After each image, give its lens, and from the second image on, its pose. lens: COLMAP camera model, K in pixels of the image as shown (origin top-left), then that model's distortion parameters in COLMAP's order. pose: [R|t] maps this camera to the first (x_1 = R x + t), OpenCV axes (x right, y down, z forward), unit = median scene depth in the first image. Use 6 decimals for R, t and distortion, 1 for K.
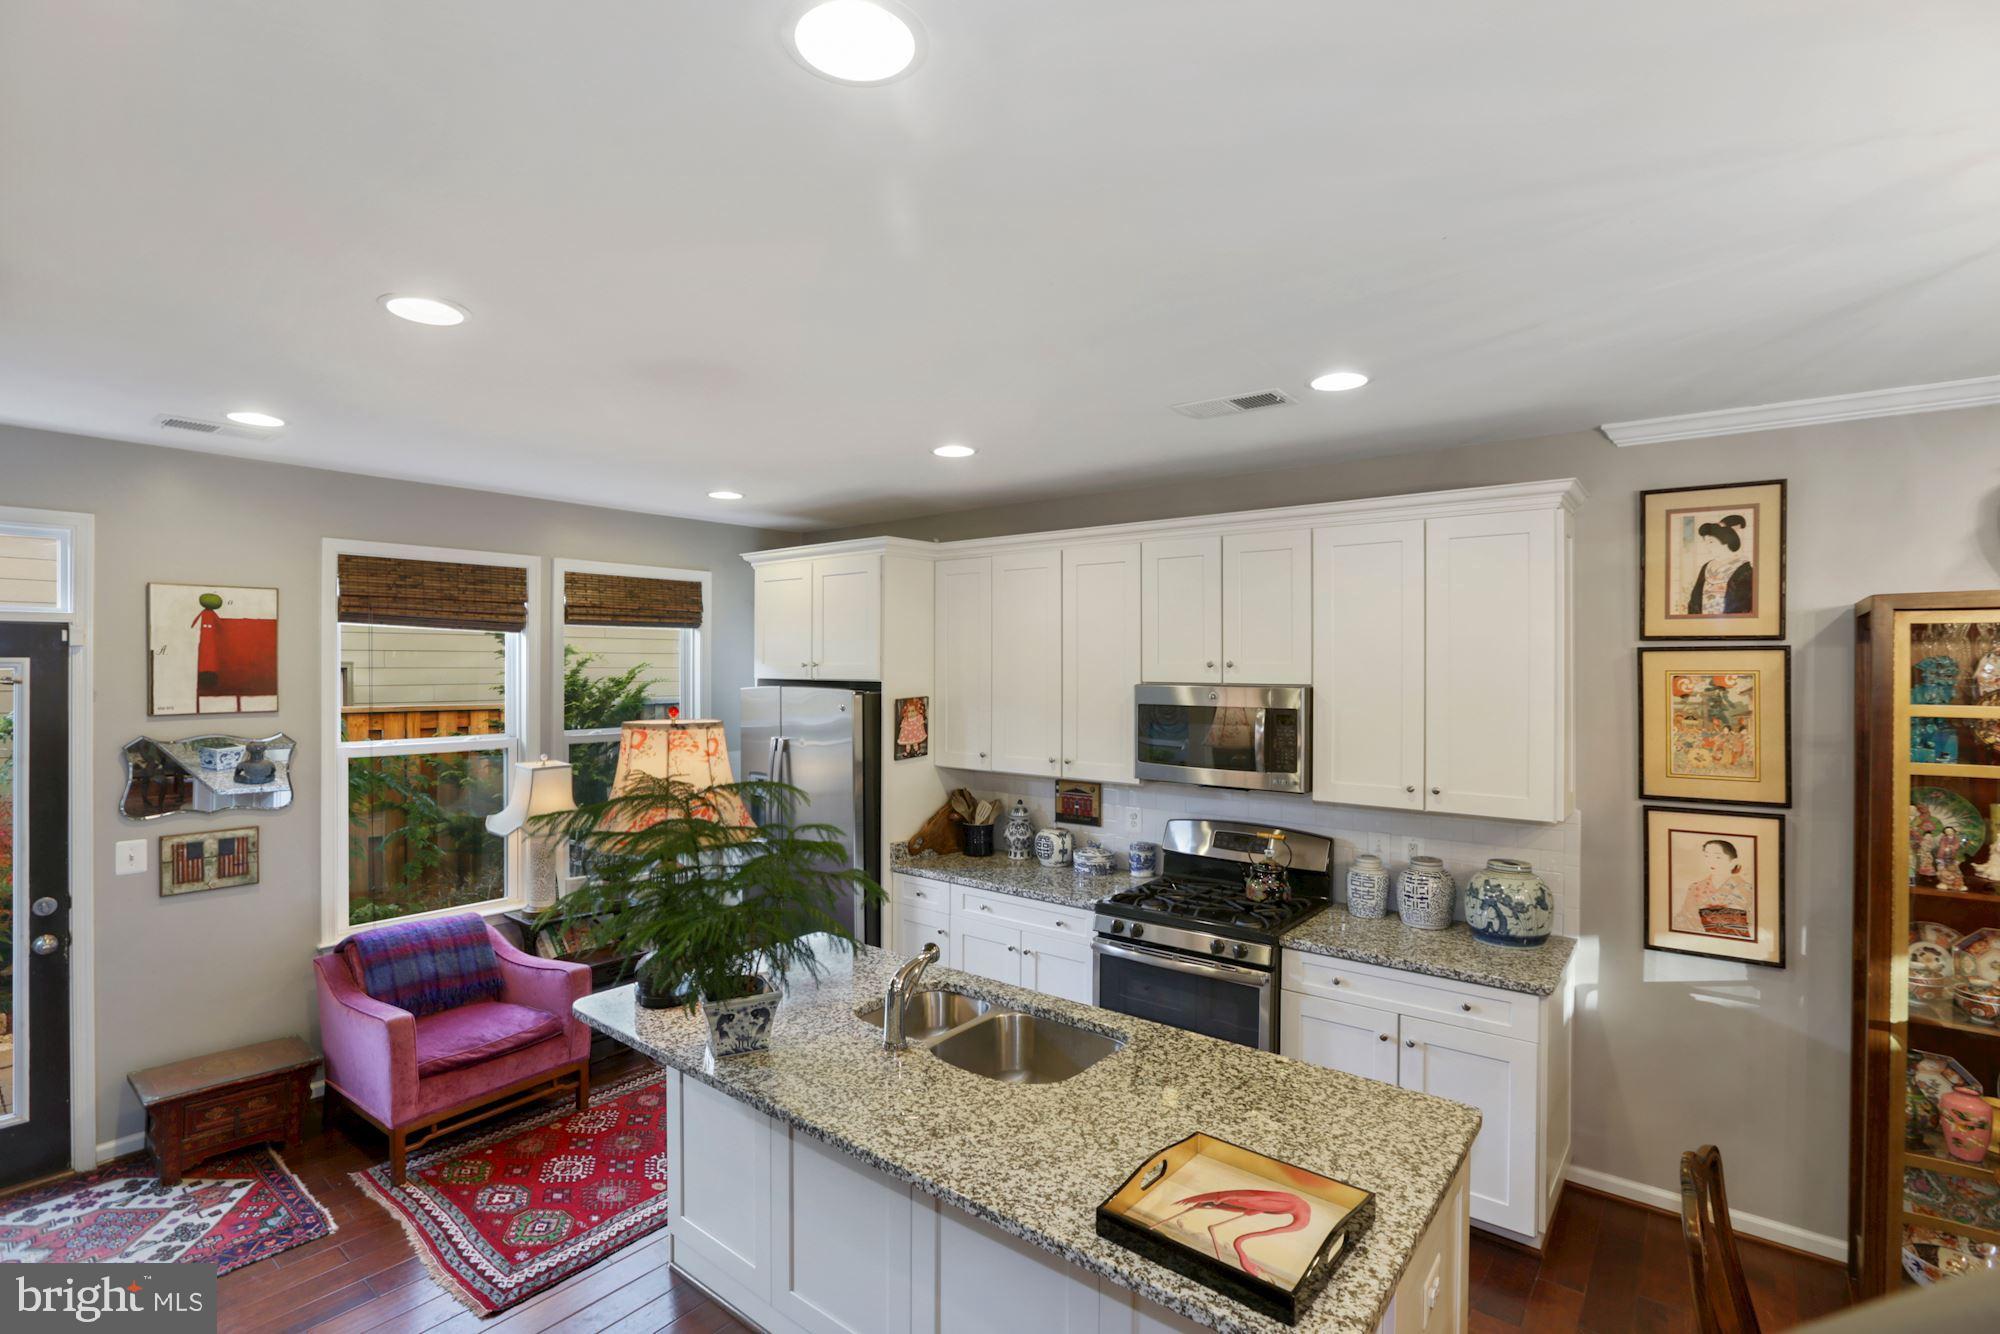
lens RADIAL K [[925.5, 0, 988.4], [0, 925.5, 665.5], [0, 0, 1]] dist [-0.043787, 0.014816]
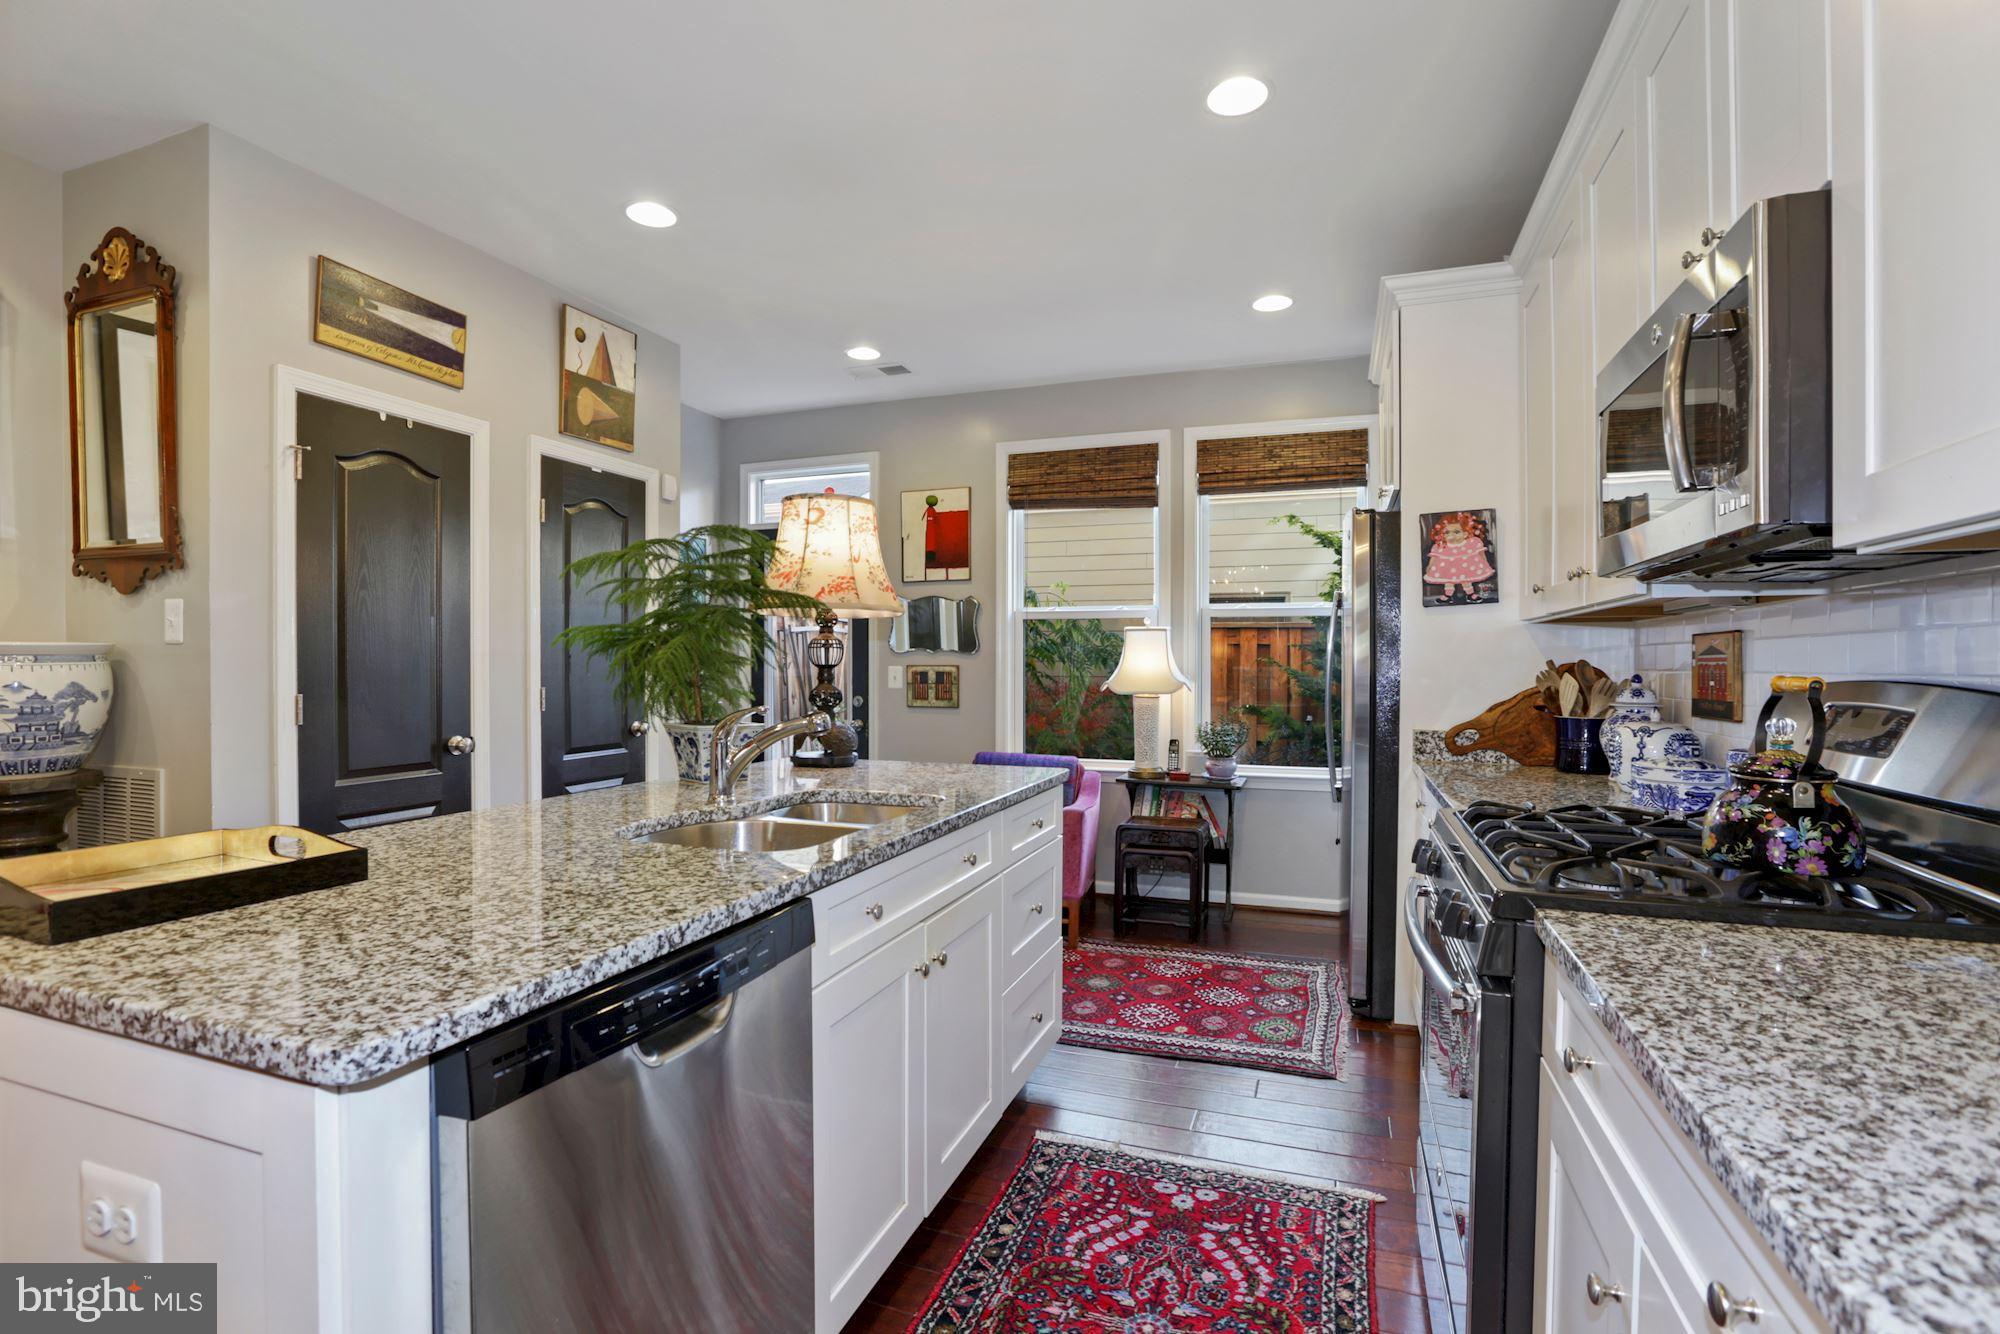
lens RADIAL K [[925.5, 0, 1011.8], [0, 925.5, 692.2], [0, 0, 1]] dist [-0.043787, 0.014816]
pose [[0.338194, 0.027740, -0.940667, 0.537697], [-0.002069, 0.999585, 0.028734, 0.183788], [0.941074, -0.007772, 0.338111, 0.624846]]
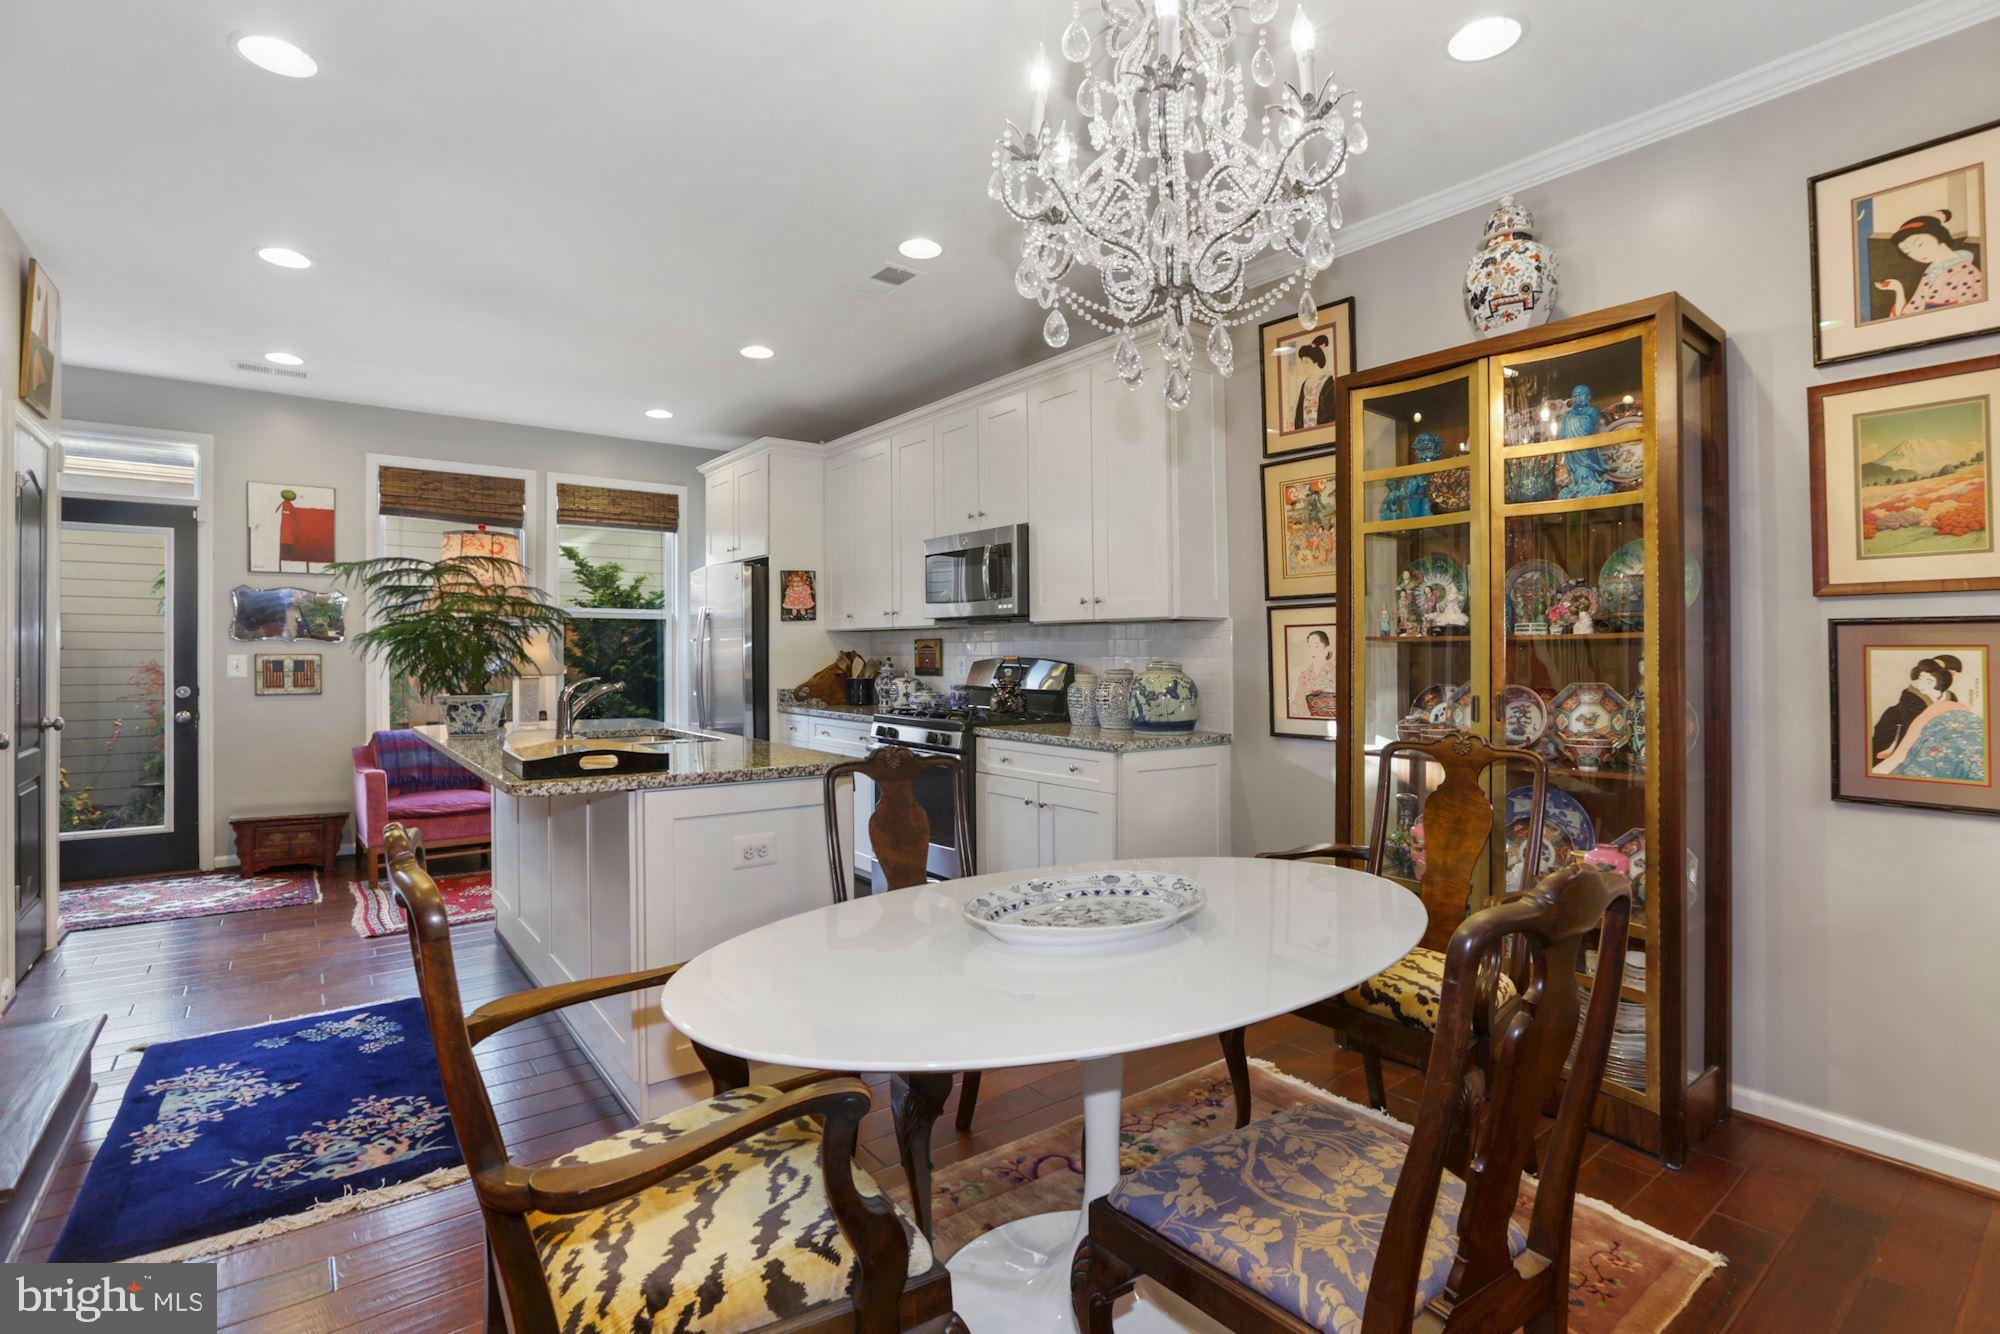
lens RADIAL K [[925.5, 0, 986.7], [0, 925.5, 653.6], [0, 0, 1]] dist [-0.043787, 0.014816]
pose [[0.972988, -0.001296, -0.230854, 0.560597], [0.001477, 0.999999, 0.000612, 0.182649], [0.230853, -0.000936, 0.972988, -0.155640]]
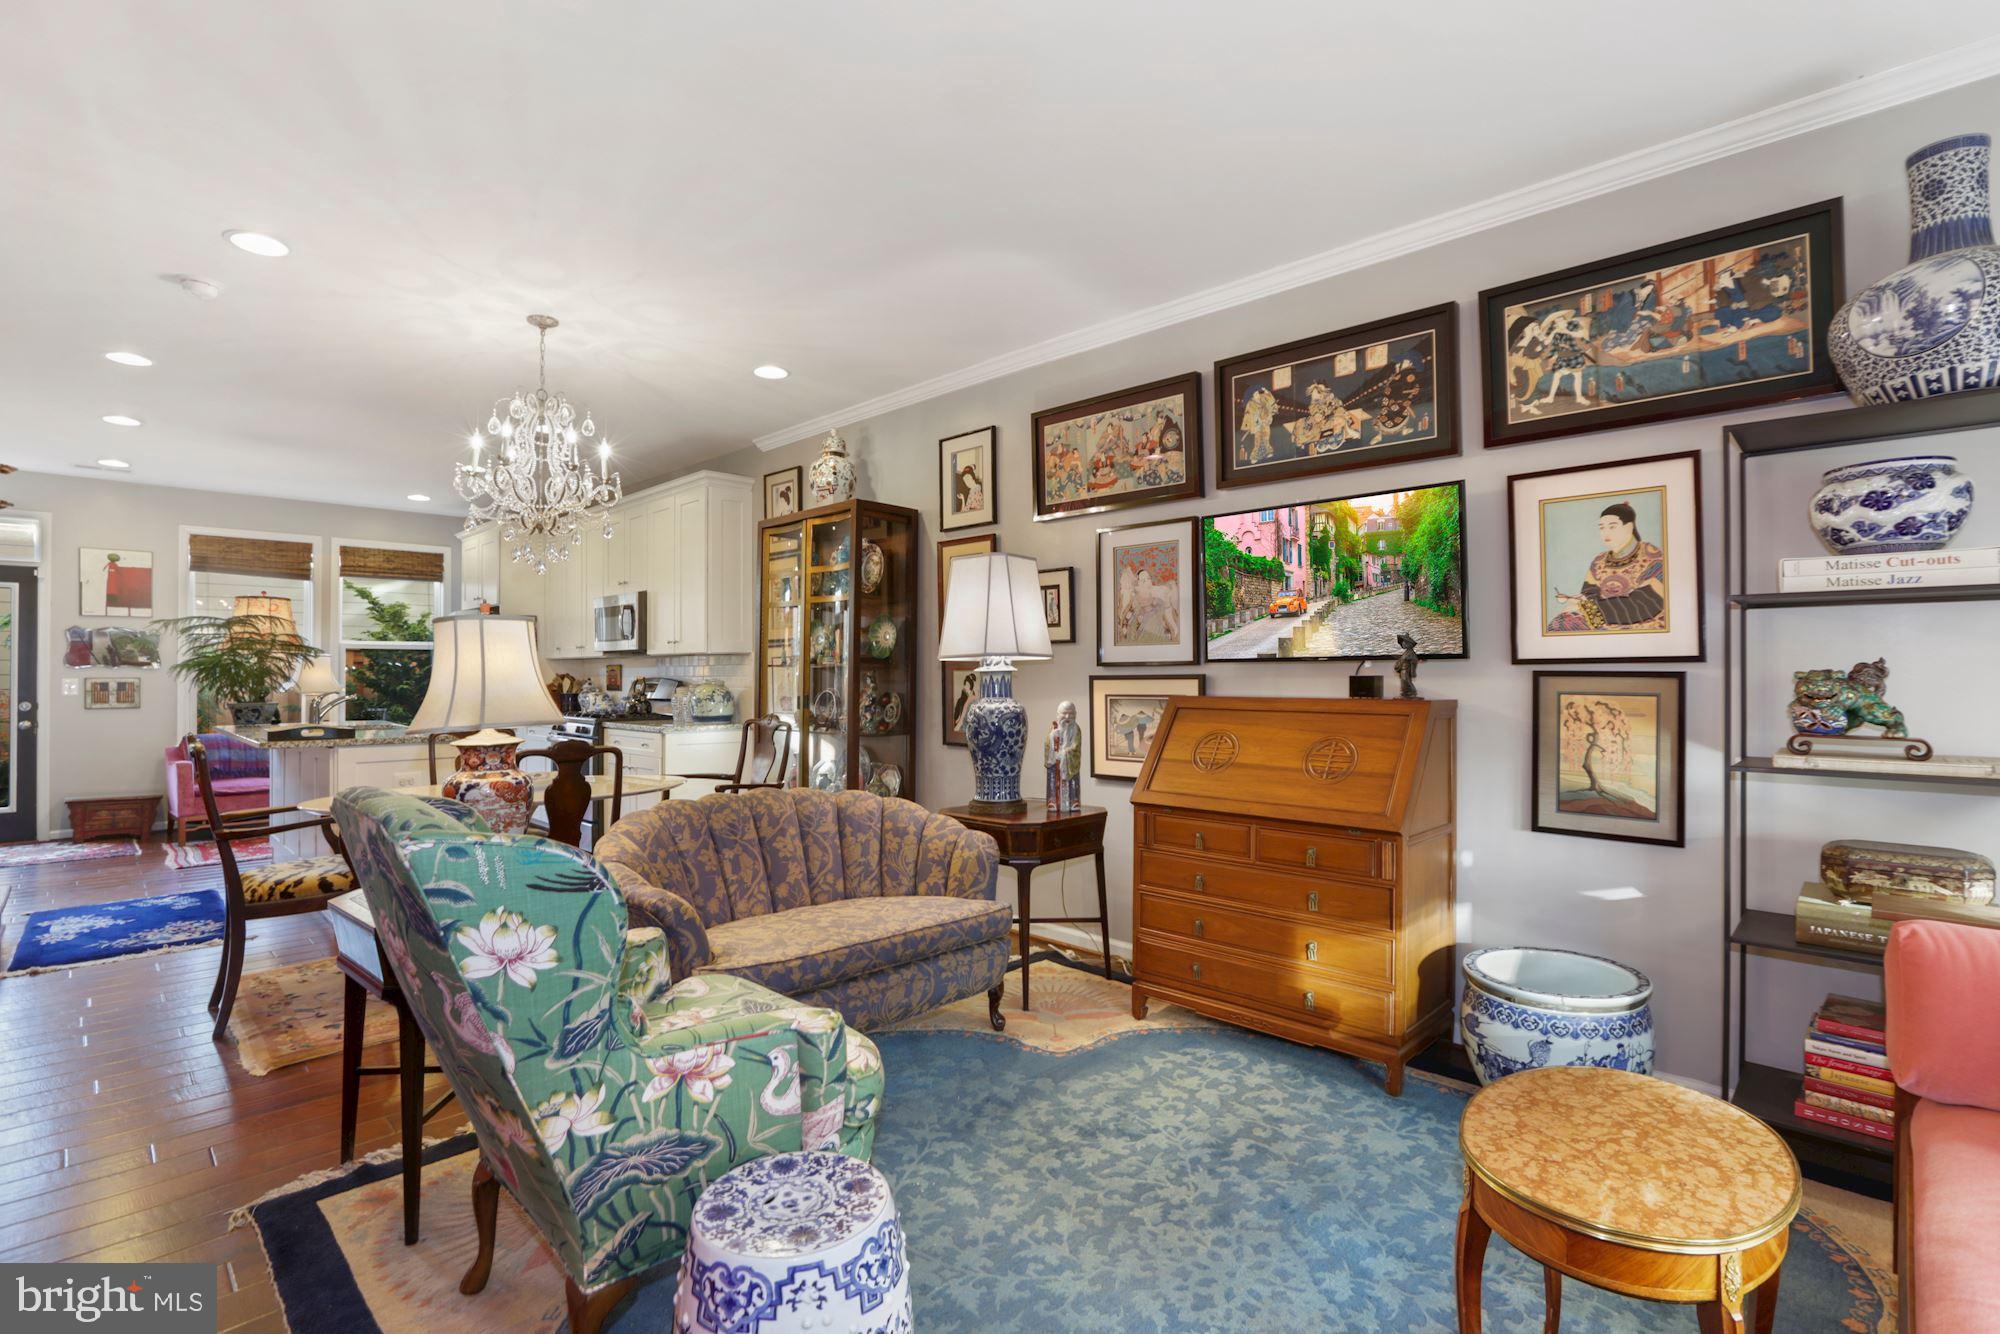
lens RADIAL K [[925.5, 0, 986.2], [0, 925.5, 661.8], [0, 0, 1]] dist [-0.043787, 0.014816]
pose [[0.994745, -0.007240, -0.102129, 1.169044], [0.005855, 0.999887, -0.013856, 0.186385], [0.102218, 0.013185, 0.994675, -0.705000]]
